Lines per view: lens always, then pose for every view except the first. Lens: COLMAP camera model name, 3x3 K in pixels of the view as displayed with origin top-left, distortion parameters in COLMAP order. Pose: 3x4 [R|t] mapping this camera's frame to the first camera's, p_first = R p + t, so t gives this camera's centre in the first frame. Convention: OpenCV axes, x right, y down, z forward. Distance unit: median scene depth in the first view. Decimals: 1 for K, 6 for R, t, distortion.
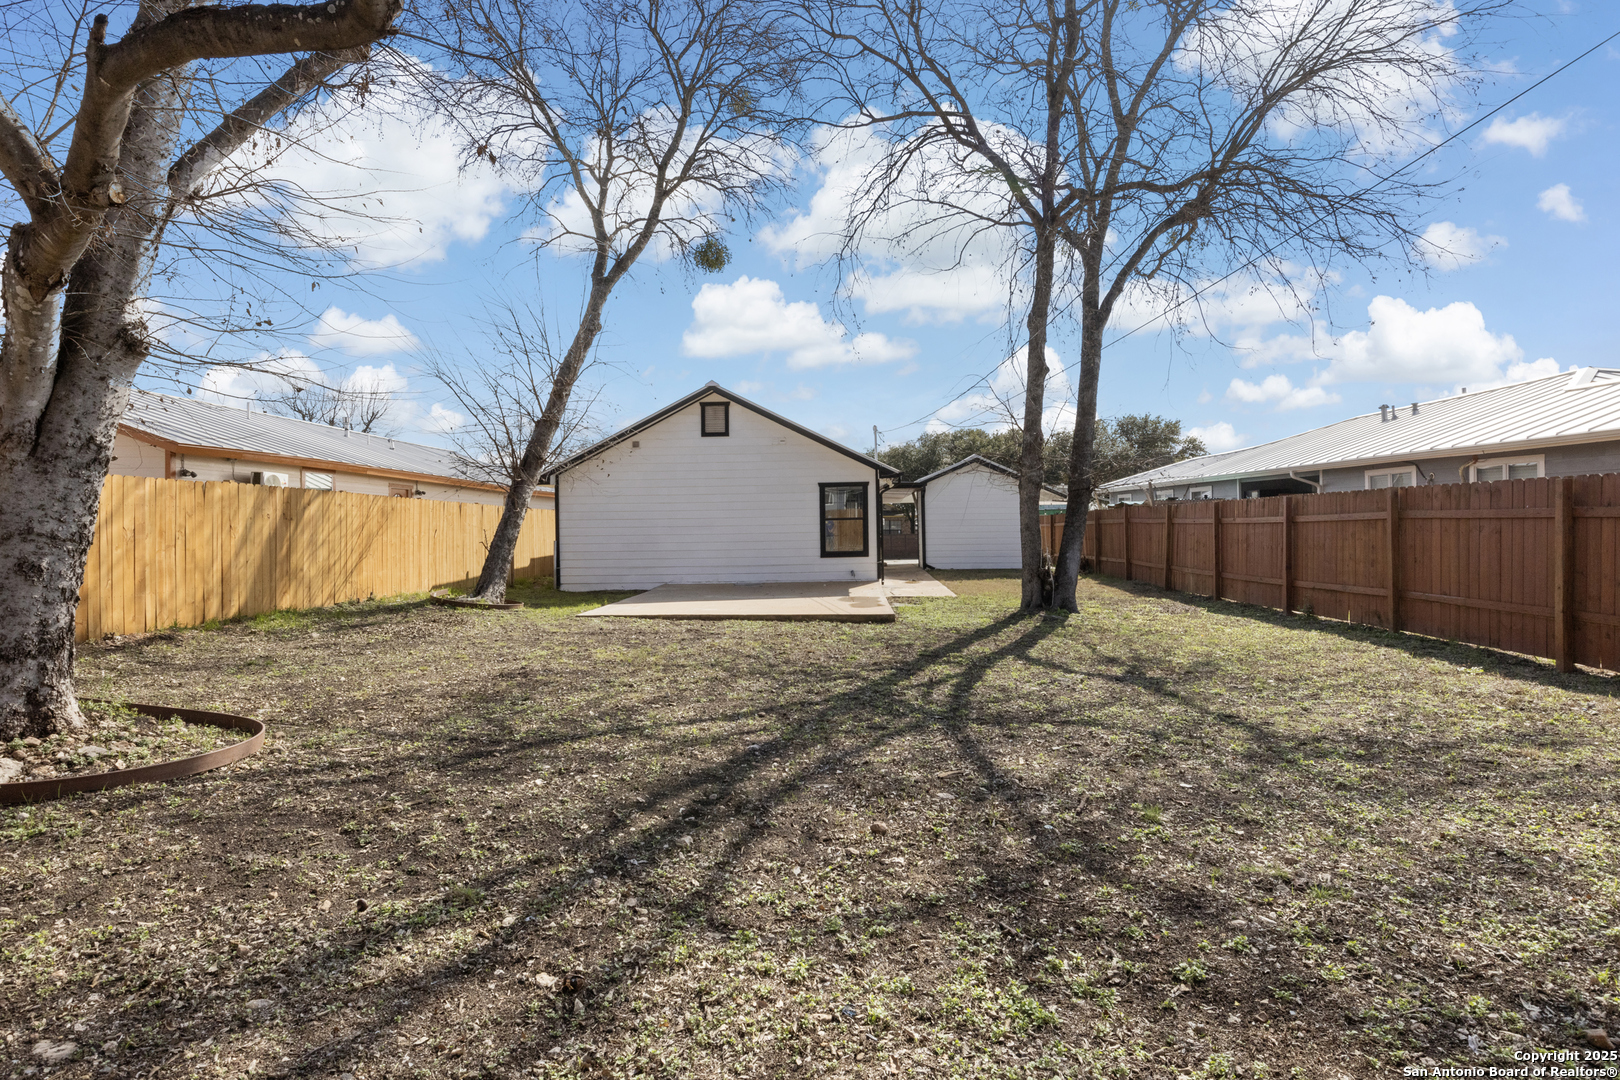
lens RADIAL K [[824.0, 0, 803.8], [0, 824.0, 527.4], [0, 0, 1]] dist [-0.005307, -0.000864]
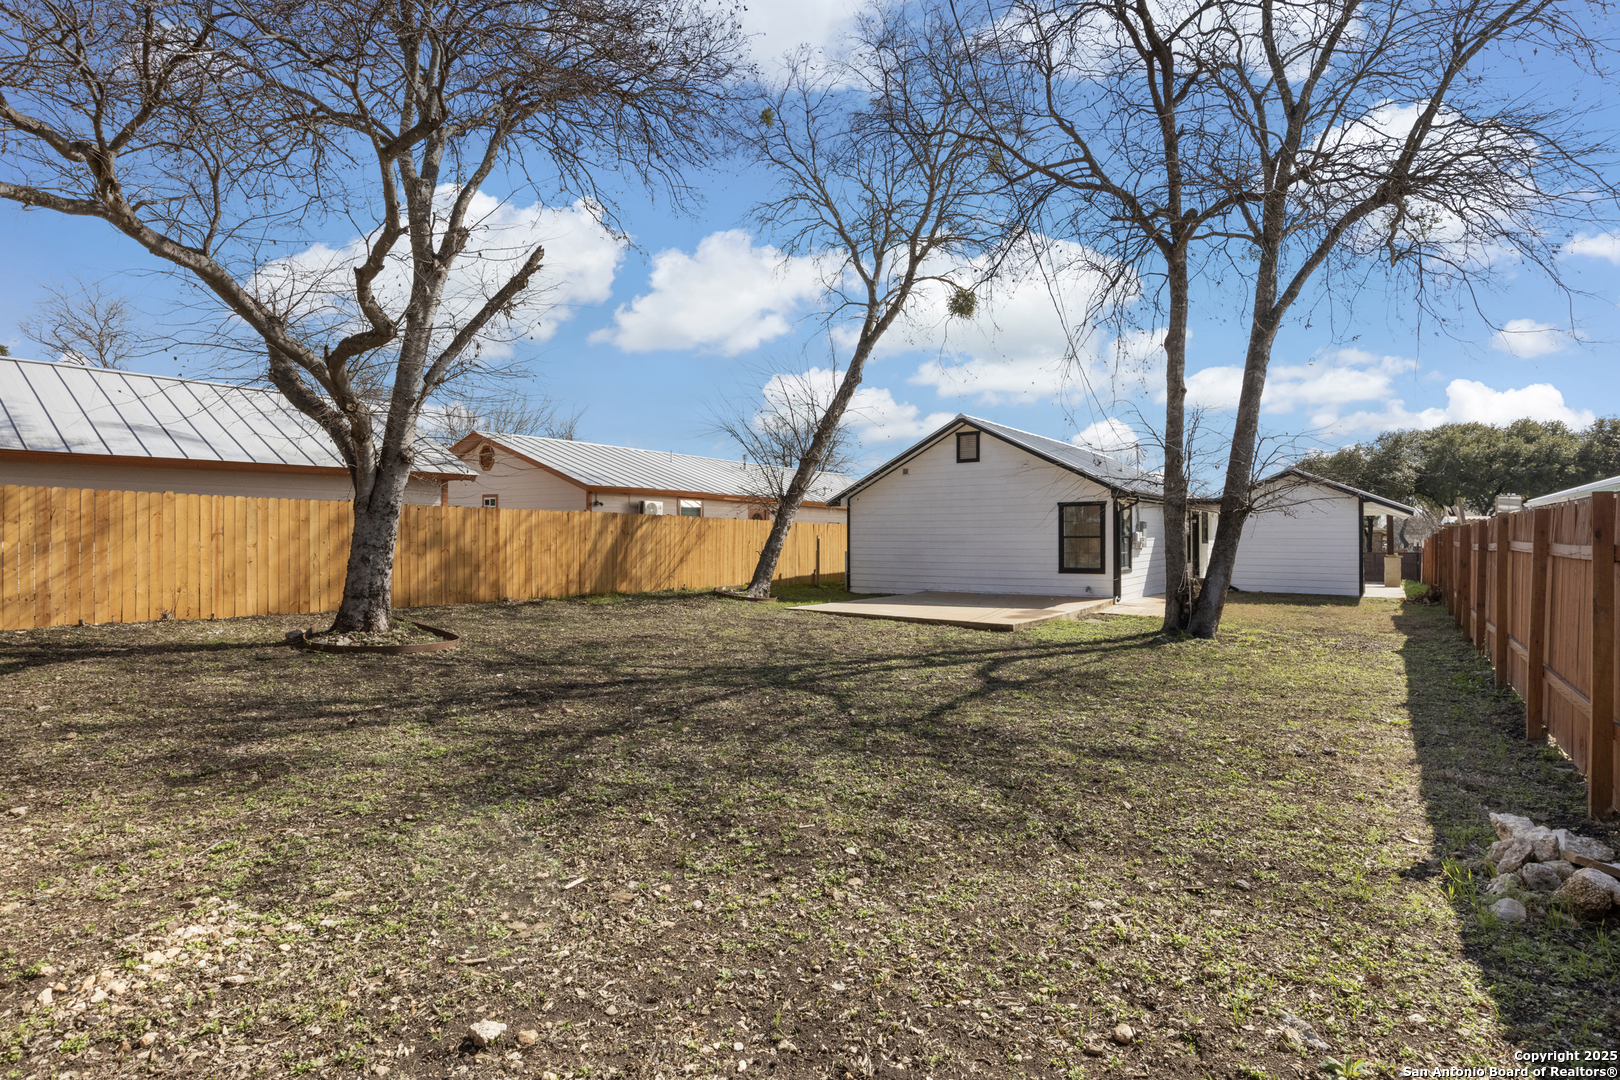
lens RADIAL K [[826.6, 0, 810.0], [0, 826.6, 540.0], [0, 0, 1]] dist [-0.000437, -0.000090]
pose [[0.817909, 0.015236, -0.575145, 0.382464], [-0.012724, 0.999884, 0.008392, -0.011169], [0.575206, 0.000454, 0.818008, -0.052982]]
